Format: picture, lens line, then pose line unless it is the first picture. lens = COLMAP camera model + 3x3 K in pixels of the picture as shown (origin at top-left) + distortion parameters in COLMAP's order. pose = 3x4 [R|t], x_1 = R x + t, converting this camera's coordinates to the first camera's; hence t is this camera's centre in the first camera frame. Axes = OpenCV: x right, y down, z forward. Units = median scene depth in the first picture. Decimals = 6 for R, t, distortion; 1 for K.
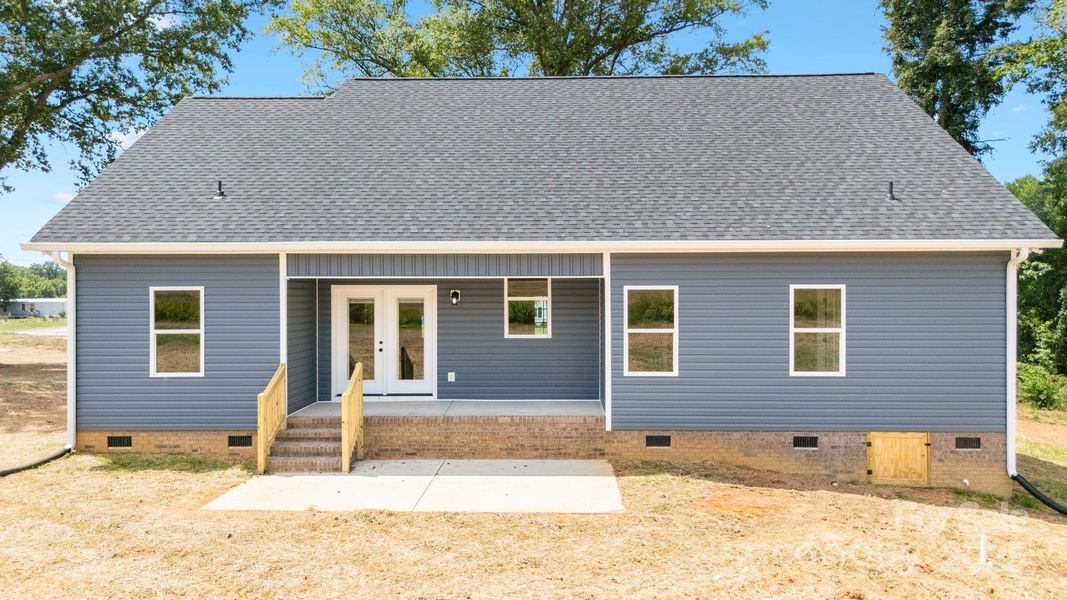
lens RADIAL K [[800.7, 0, 533.5], [0, 800.7, 300.0], [0, 0, 1]] dist [0.078651, -0.101305]
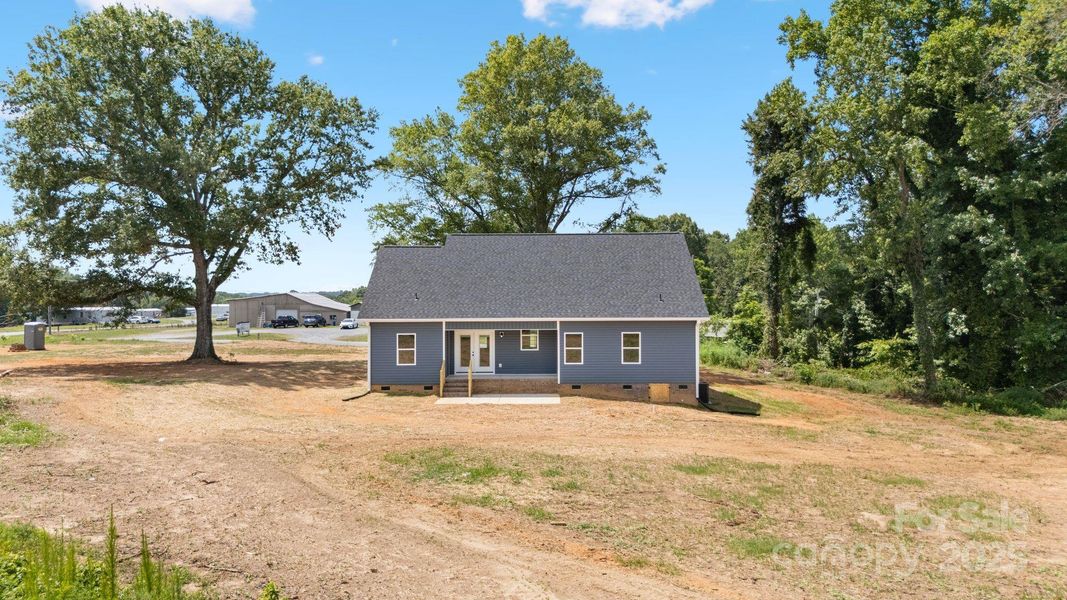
lens RADIAL K [[800.7, 0, 533.5], [0, 800.7, 300.0], [0, 0, 1]] dist [0.078651, -0.101305]
pose [[0.999834, -0.001868, 0.018121, -0.046966], [0.001837, 0.999997, 0.001731, -0.137575], [-0.018124, -0.001697, 0.999834, -1.825498]]
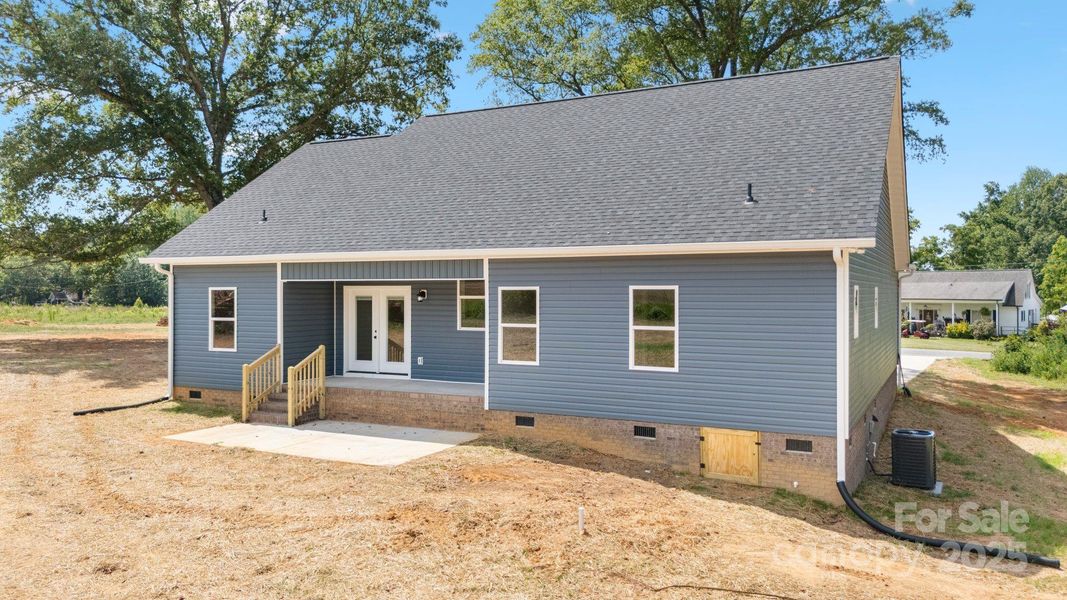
lens RADIAL K [[800.7, 0, 533.5], [0, 800.7, 300.0], [0, 0, 1]] dist [0.078651, -0.101305]
pose [[0.898431, 0.007253, -0.439054, 0.667127], [-0.006185, 0.999973, 0.003862, -0.003007], [0.439071, -0.000754, 0.898452, -0.026086]]
